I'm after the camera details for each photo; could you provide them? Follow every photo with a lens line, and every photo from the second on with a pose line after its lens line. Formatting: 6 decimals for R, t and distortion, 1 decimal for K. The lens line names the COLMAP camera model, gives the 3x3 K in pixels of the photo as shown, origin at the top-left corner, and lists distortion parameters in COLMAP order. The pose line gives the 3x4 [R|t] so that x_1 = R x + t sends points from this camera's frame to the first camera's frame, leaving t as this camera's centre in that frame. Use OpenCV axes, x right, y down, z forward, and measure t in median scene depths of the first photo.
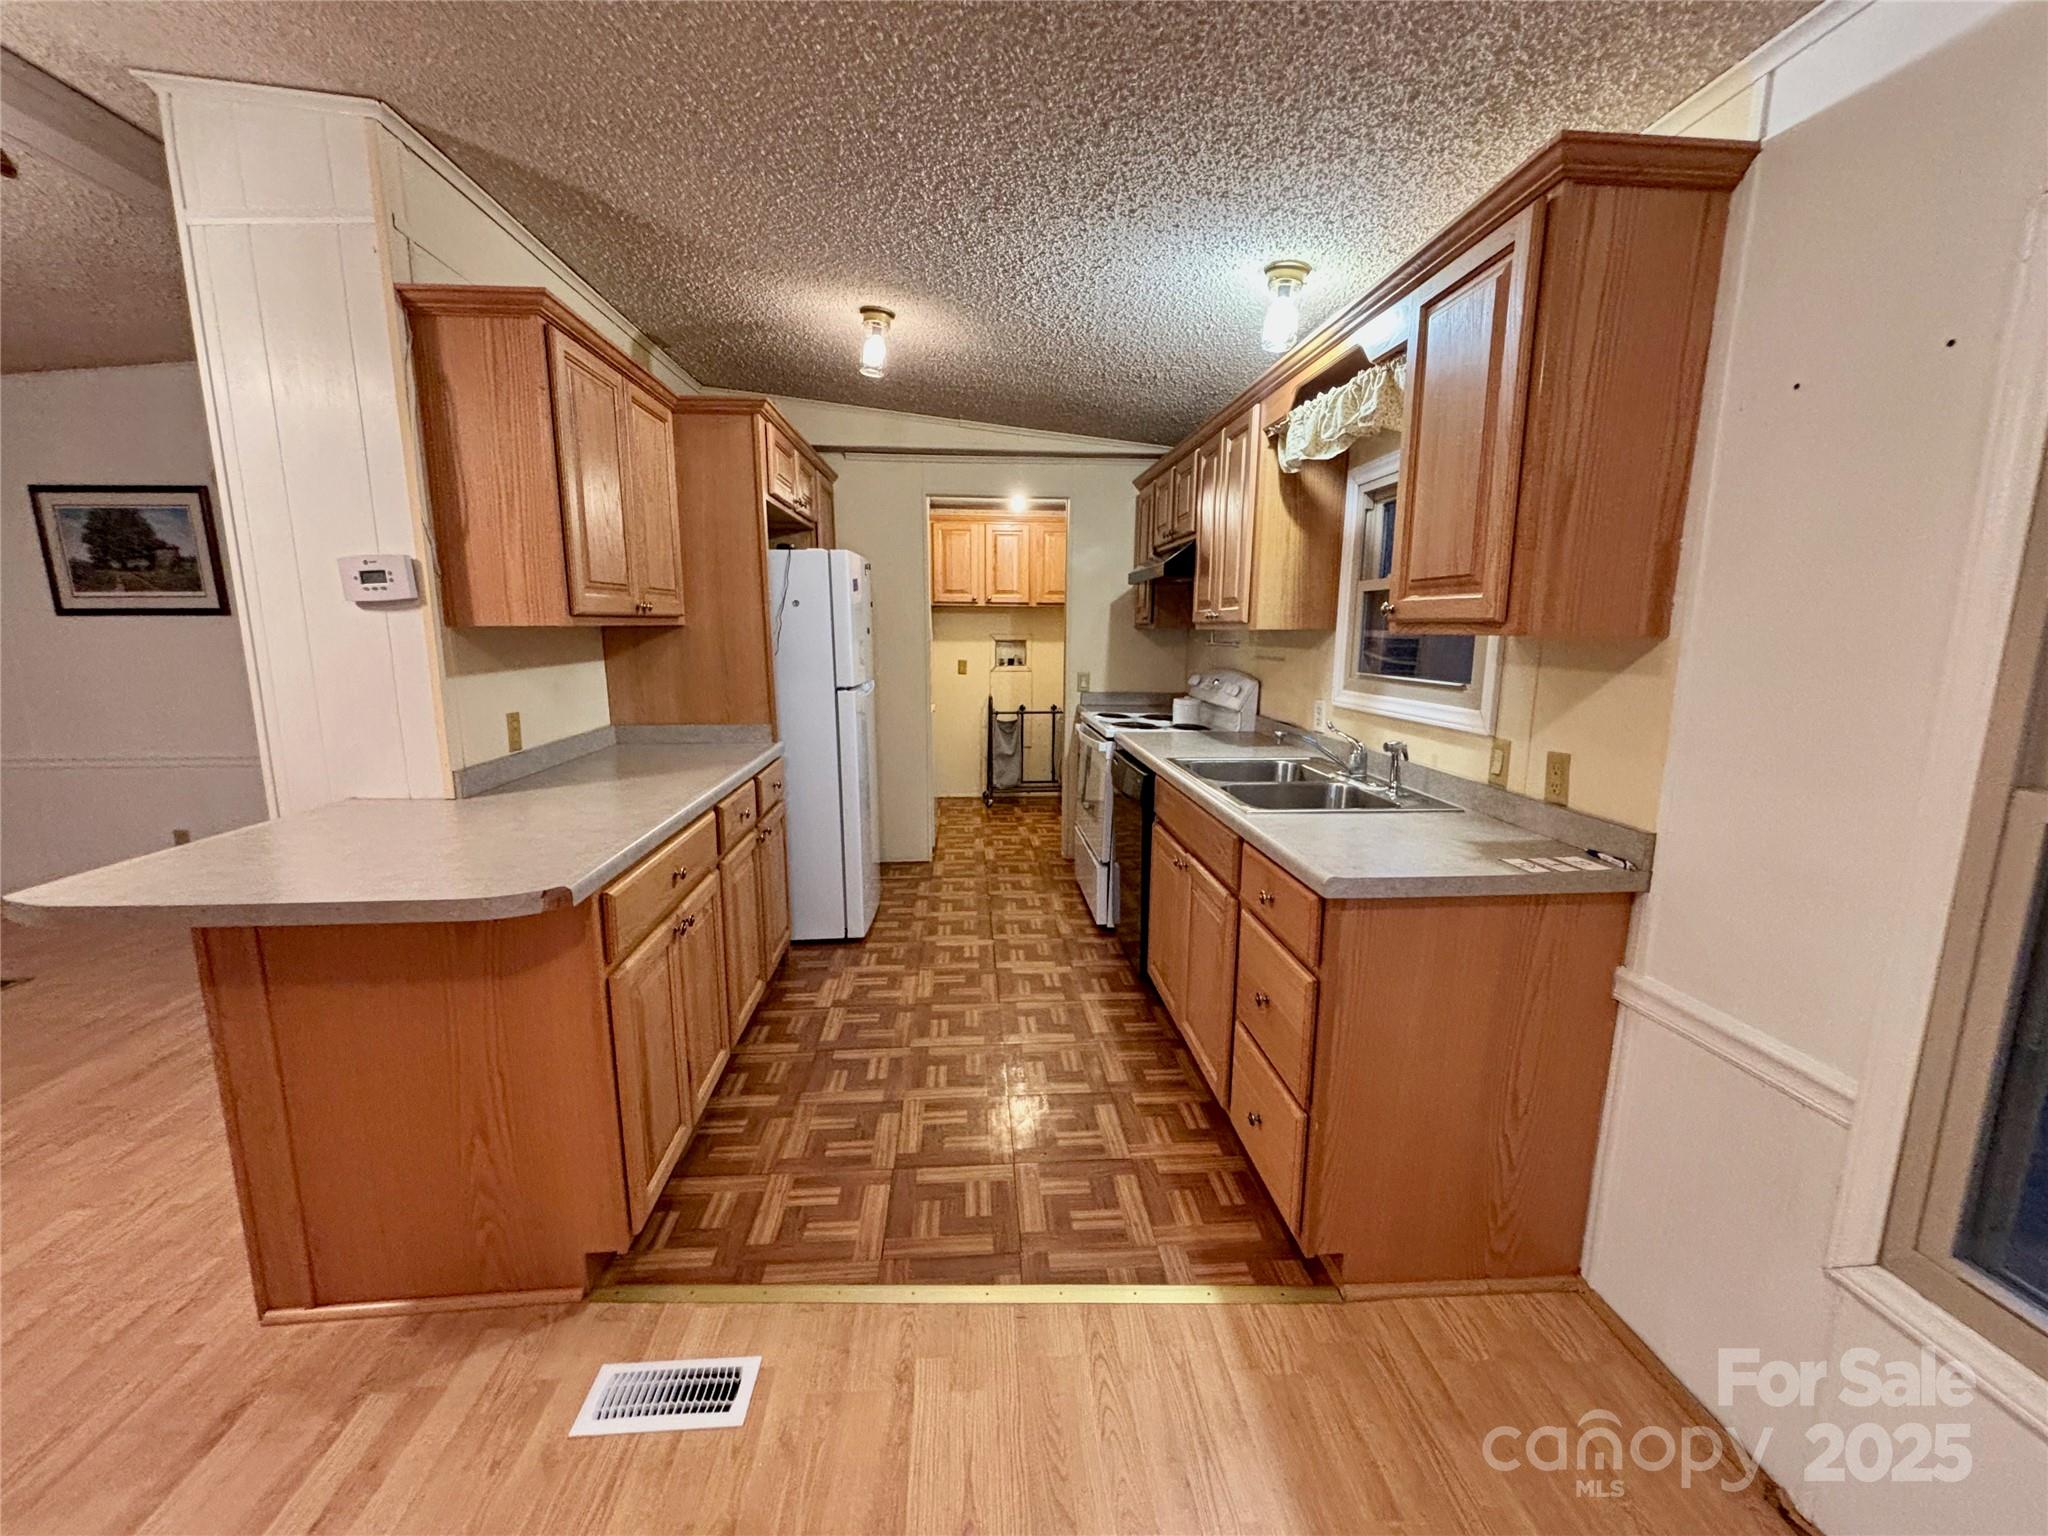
lens RADIAL K [[827.0, 0, 1023.1], [0, 827.0, 762.4], [0, 0, 1]] dist [0.004458, -0.001199]
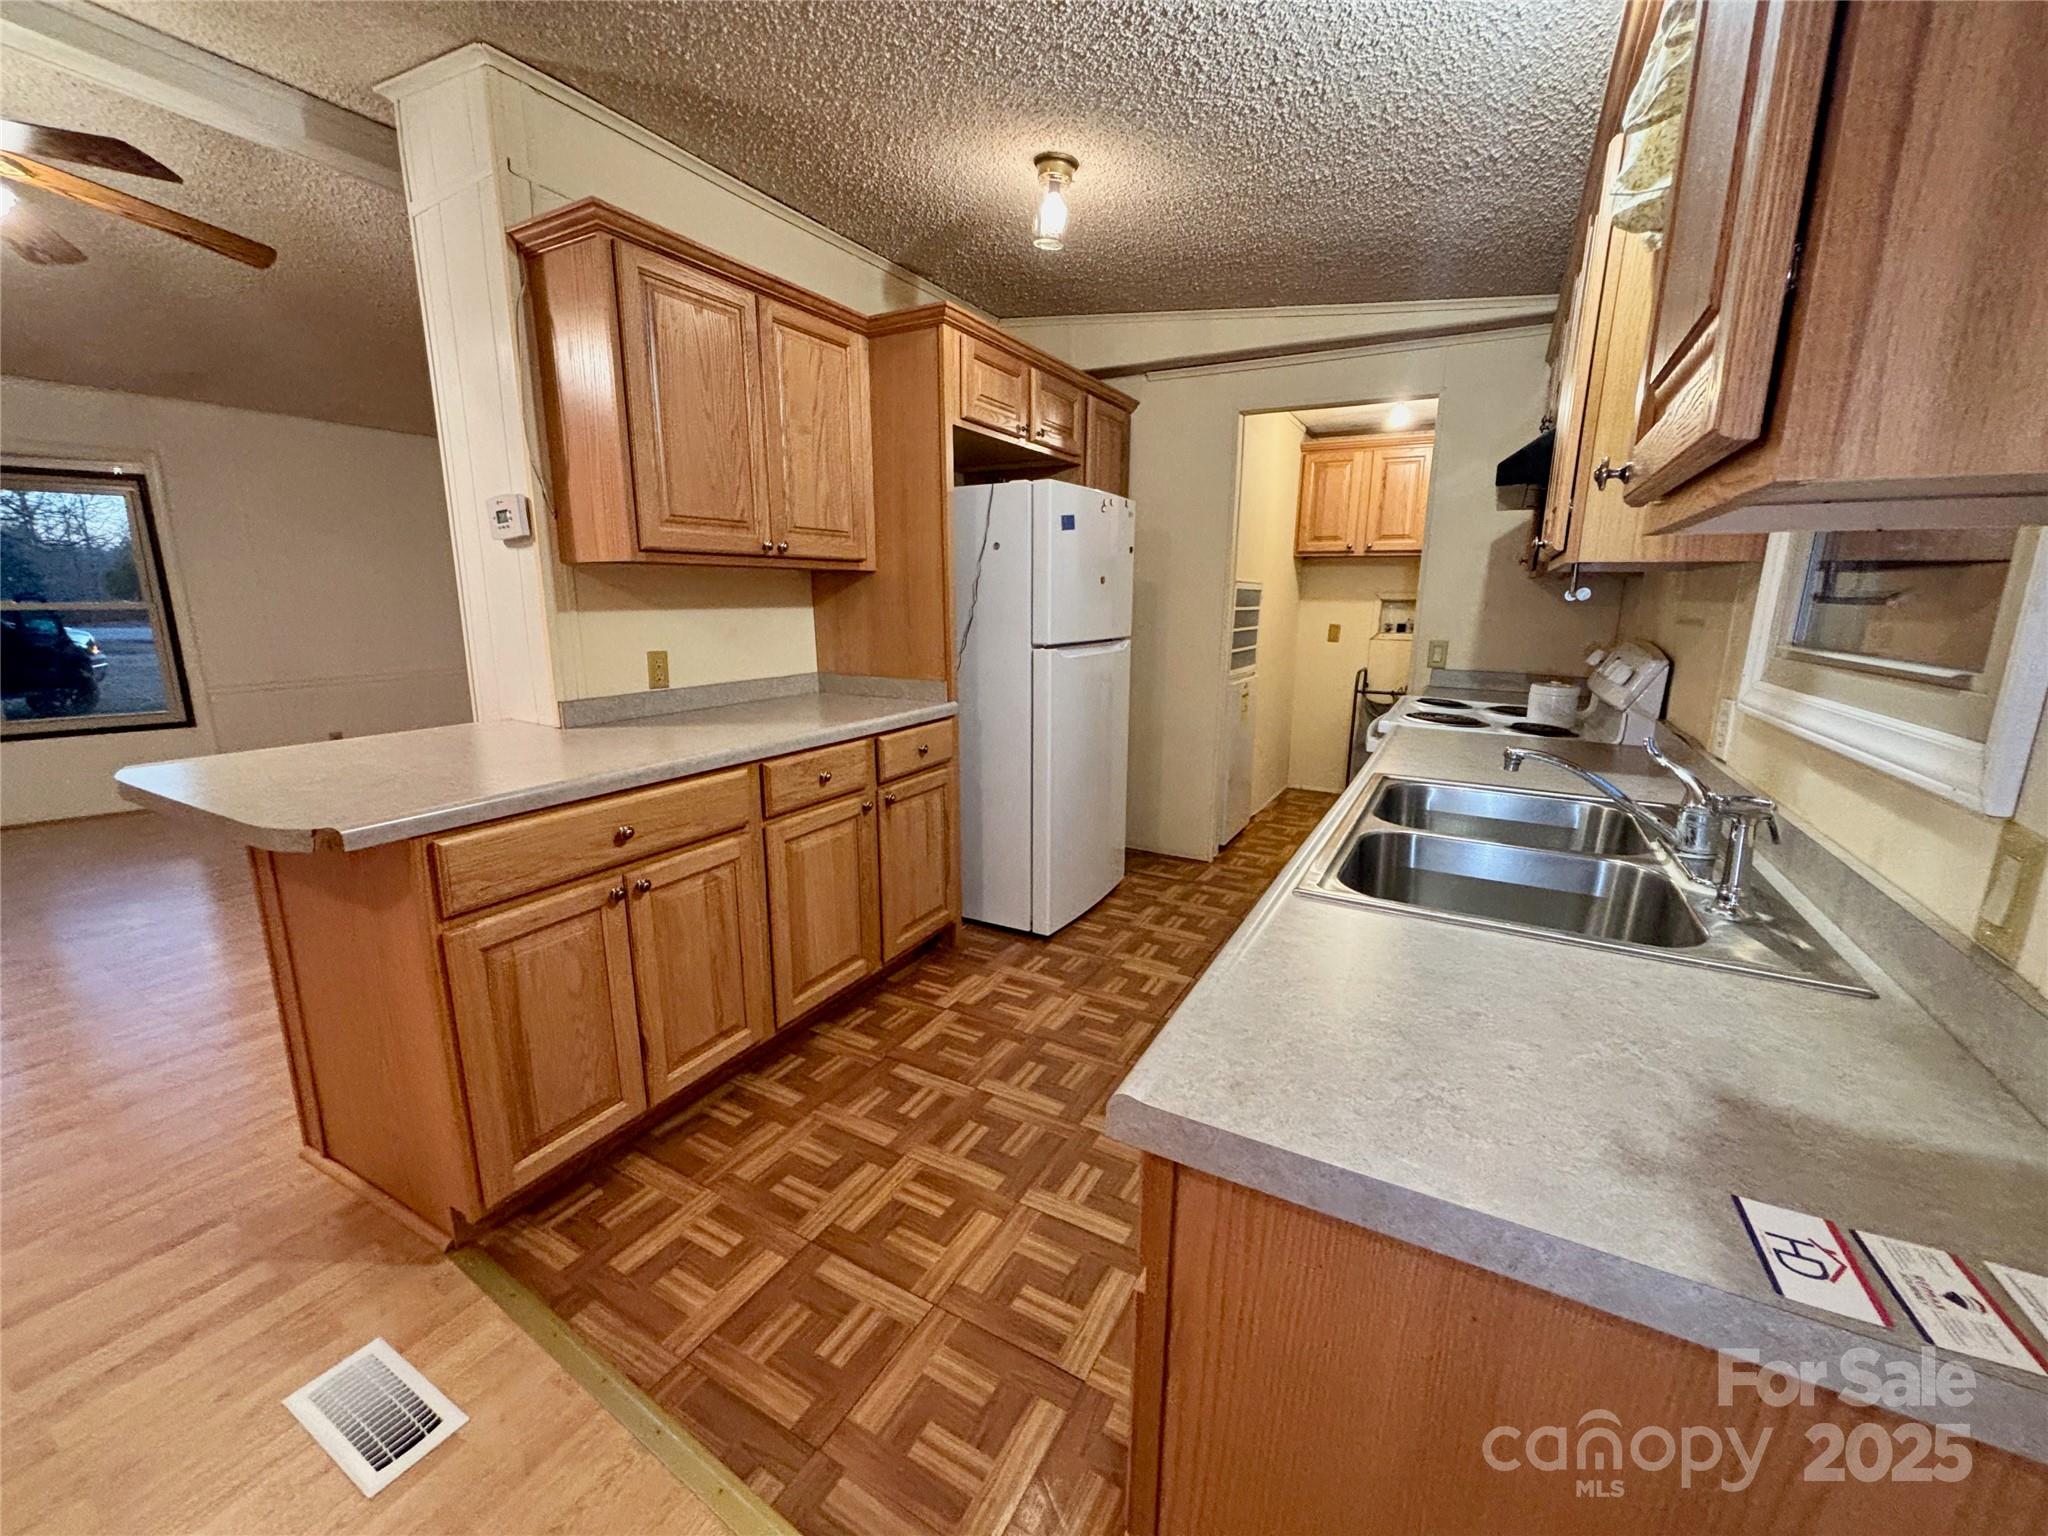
lens RADIAL K [[827.0, 0, 1020.7], [0, 827.0, 762.5], [0, 0, 1]] dist [0.004458, -0.001199]
pose [[0.832067, 0.115455, -0.542526, 0.316497], [-0.094982, 0.993308, 0.065712, -0.031035], [0.546482, -0.003147, 0.837465, 0.361359]]
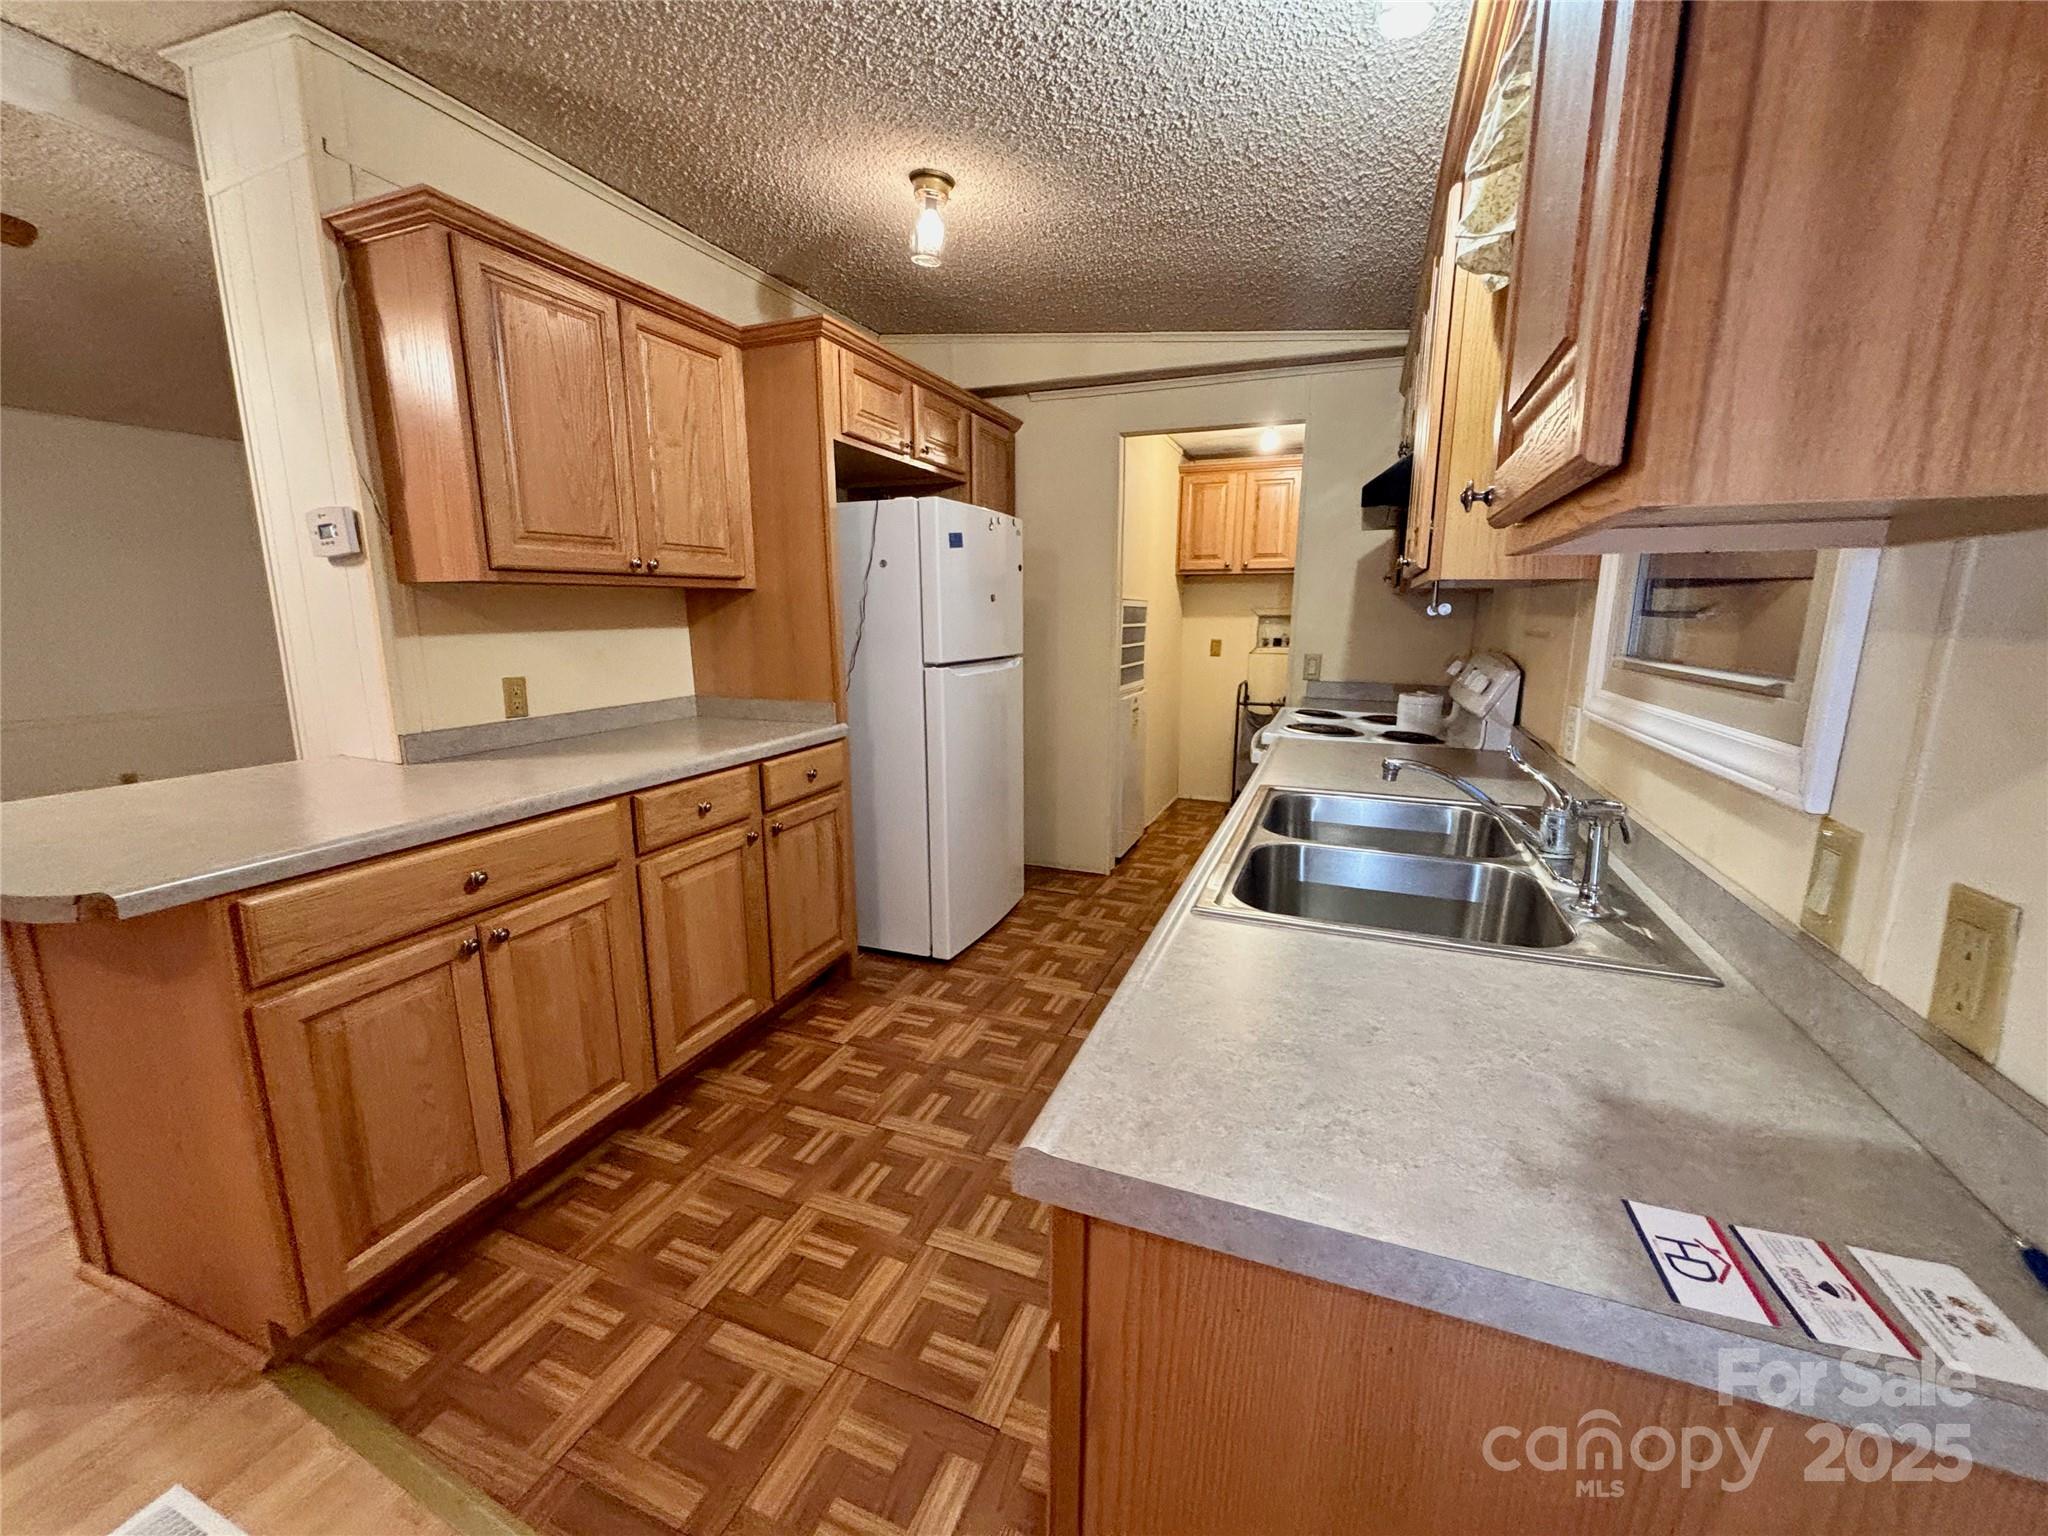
lens RADIAL K [[827.0, 0, 1021.0], [0, 827.0, 762.8], [0, 0, 1]] dist [0.004458, -0.001199]
pose [[0.897021, 0.079126, -0.434847, 0.309838], [-0.070404, 0.996863, 0.036159, -0.035014], [0.436344, -0.001821, 0.899778, 0.374511]]
